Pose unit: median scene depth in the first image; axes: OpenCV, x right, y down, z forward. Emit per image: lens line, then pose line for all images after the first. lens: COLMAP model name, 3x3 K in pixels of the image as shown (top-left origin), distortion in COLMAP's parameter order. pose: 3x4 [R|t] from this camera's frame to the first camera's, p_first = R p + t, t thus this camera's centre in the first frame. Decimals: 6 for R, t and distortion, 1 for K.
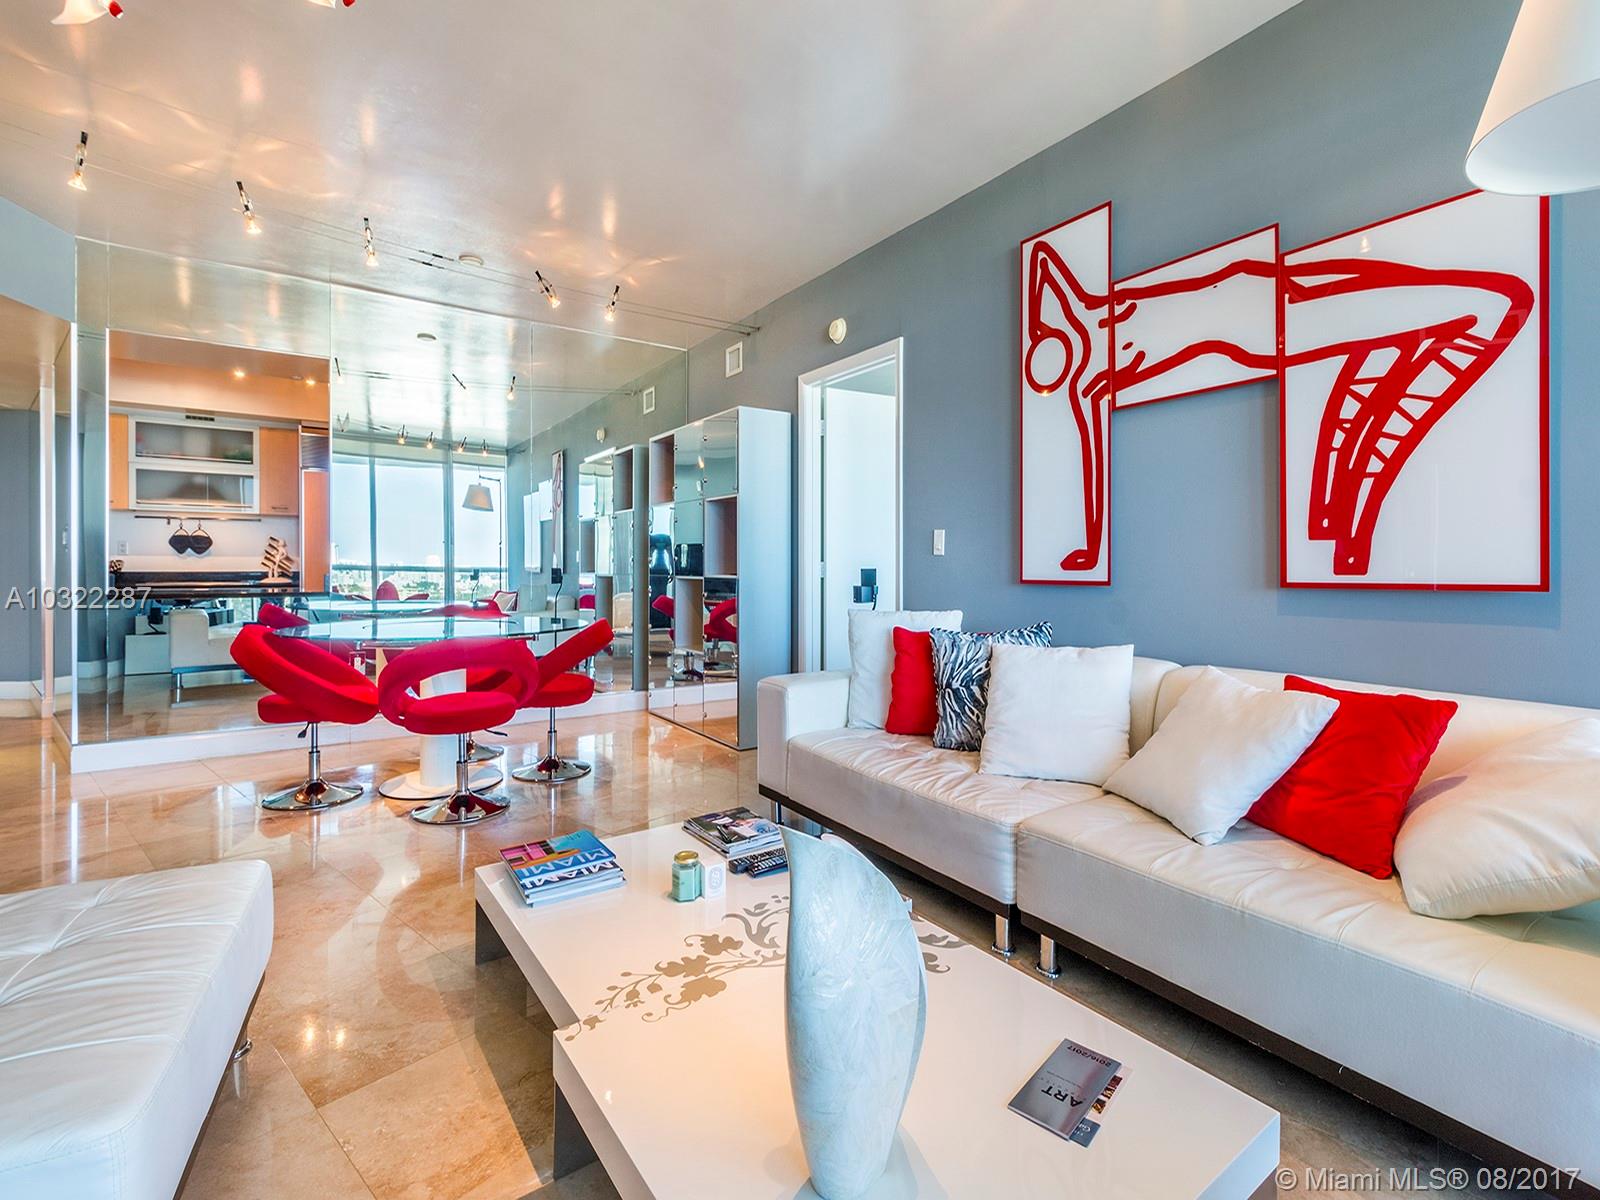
lens RADIAL K [[695.7, 0, 774.6], [0, 695.7, 565.2], [0, 0, 1]] dist [0.002455, 0.000055]
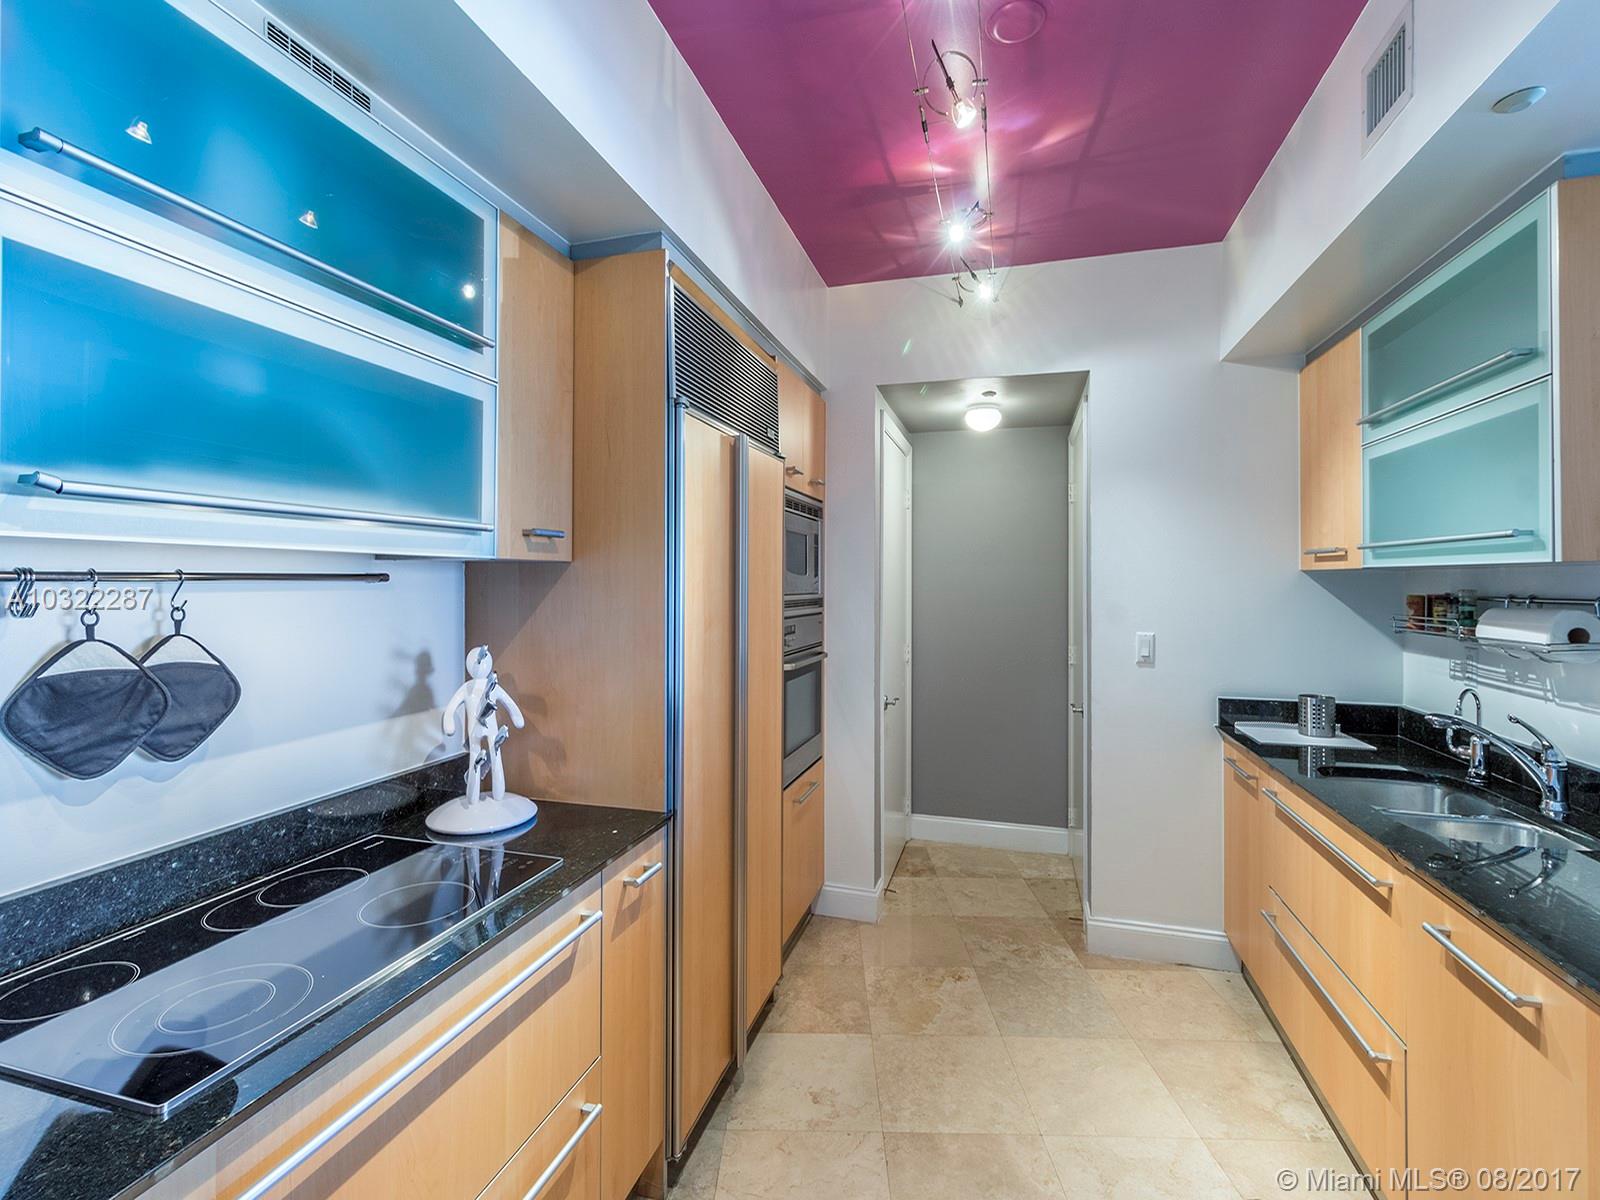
lens RADIAL K [[715.8, 0, 801.5], [0, 715.8, 579.0], [0, 0, 1]] dist [0.001171, -0.000070]
pose [[0.779871, 0.007507, 0.625895, -0.807016], [-0.006069, 0.999972, -0.004432, -0.065451], [-0.625911, -0.000342, 0.779895, 0.727351]]
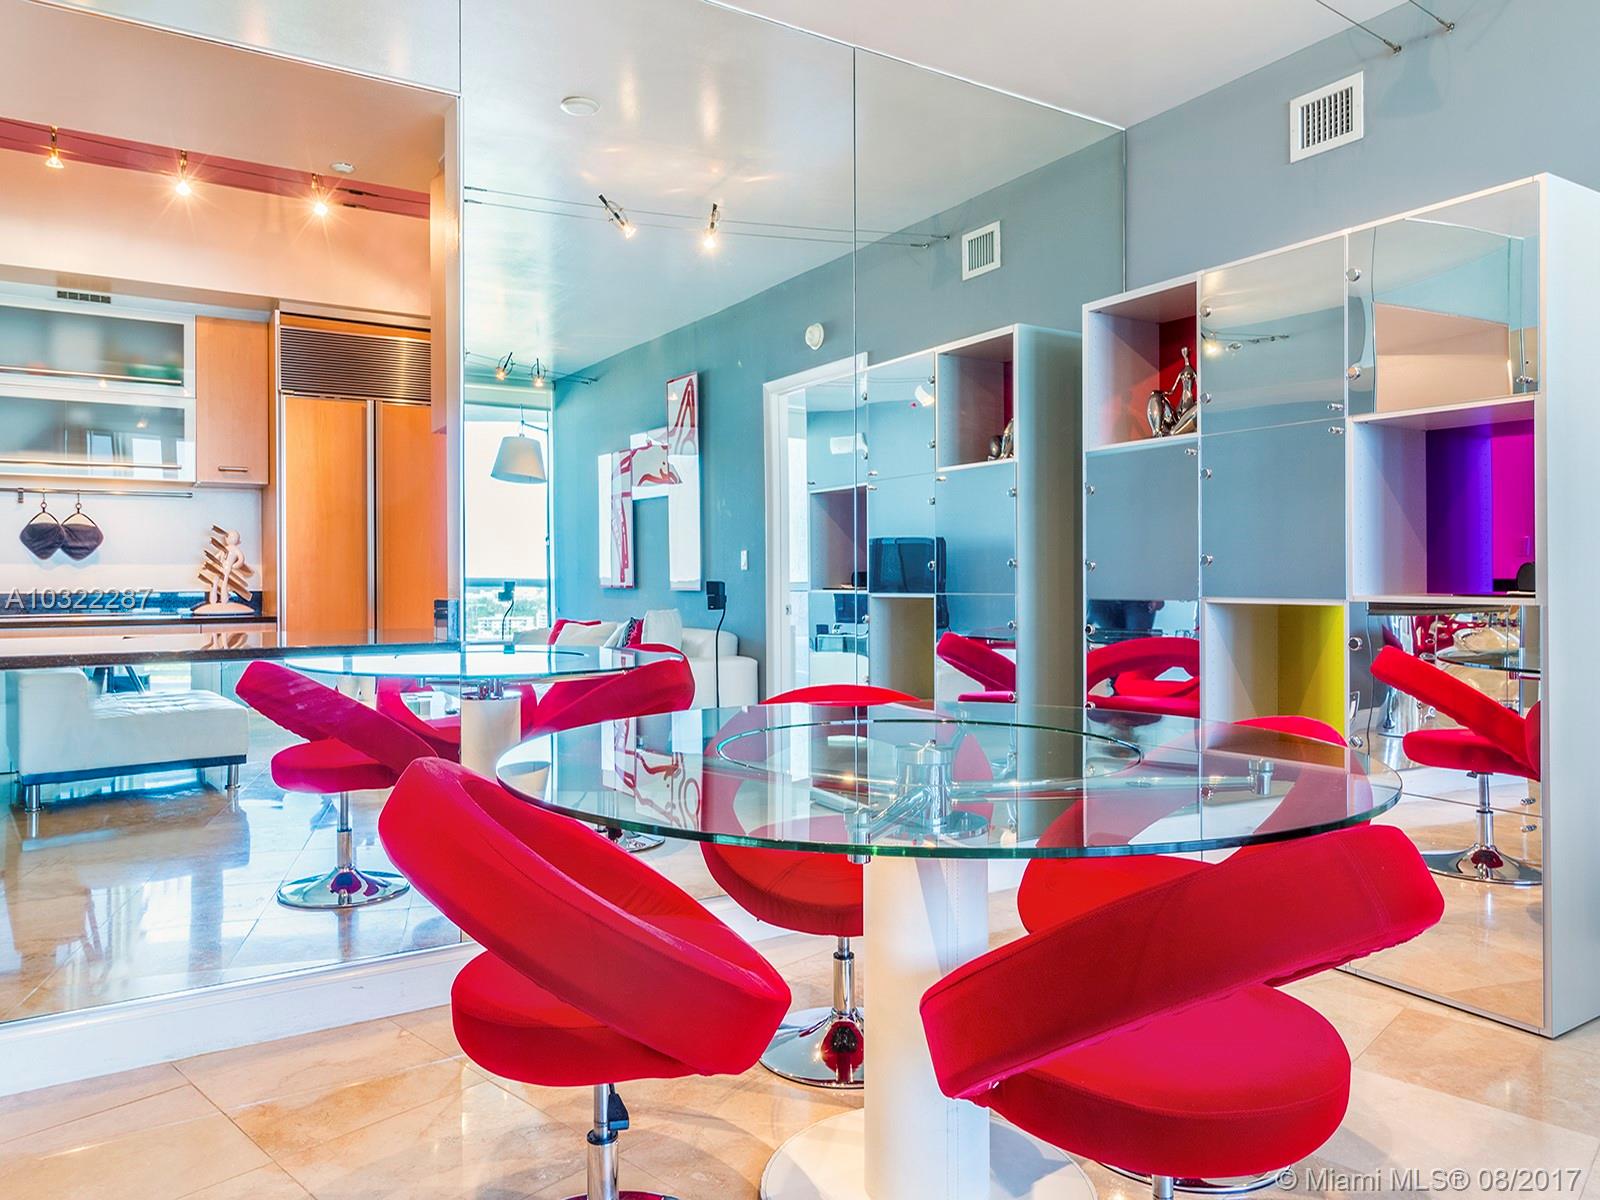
lens RADIAL K [[1022.2, 0, 799.8], [0, 1022.2, 569.9], [0, 0, 1]] dist [0.031741, -0.000175]
pose [[0.999805, -0.005812, -0.018849, -0.267765], [0.005820, 0.999983, 0.000385, -0.005290], [0.018847, -0.000494, 0.999822, 0.228421]]
